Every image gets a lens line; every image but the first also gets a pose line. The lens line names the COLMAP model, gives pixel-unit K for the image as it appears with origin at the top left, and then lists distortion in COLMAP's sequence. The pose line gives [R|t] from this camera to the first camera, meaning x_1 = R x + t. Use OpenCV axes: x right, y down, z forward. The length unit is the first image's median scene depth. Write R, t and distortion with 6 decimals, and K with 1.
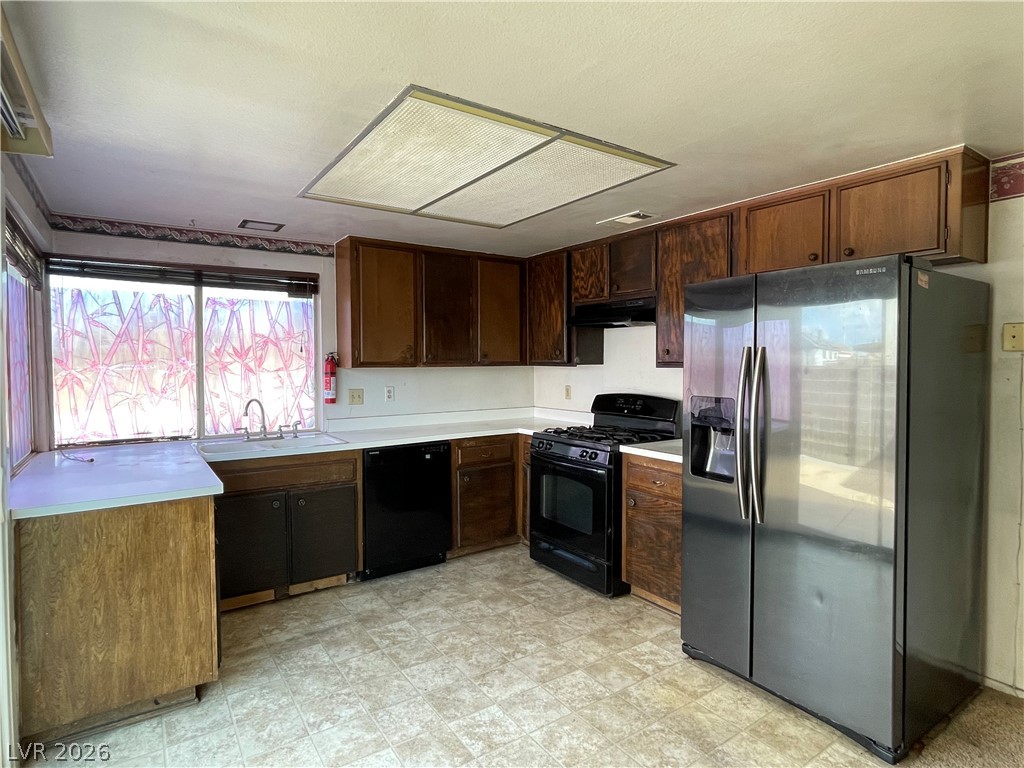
lens RADIAL K [[560.2, 0, 512.0], [0, 560.2, 384.0], [0, 0, 1]] dist [-0.004259, -0.002524]
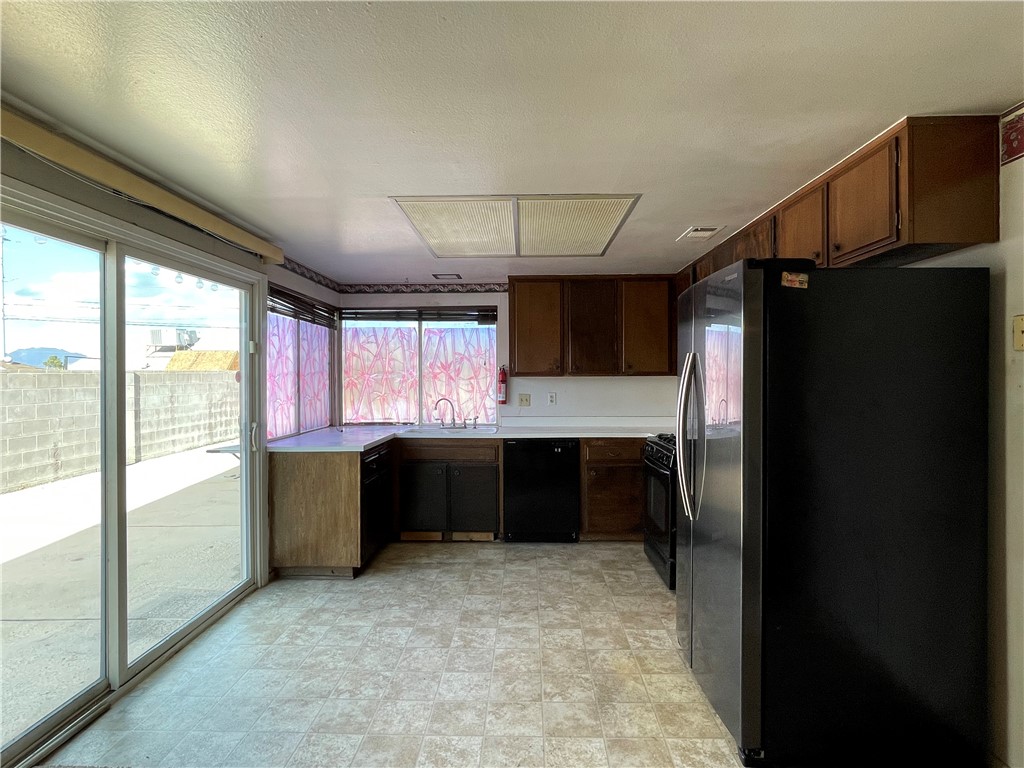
lens RADIAL K [[560.2, 0, 512.0], [0, 560.2, 384.0], [0, 0, 1]] dist [-0.004259, -0.002524]
pose [[0.805143, 0.006976, -0.593040, 0.542584], [-0.023598, 0.999516, -0.020281, 0.015639], [0.592611, 0.030323, 0.804918, -0.041345]]
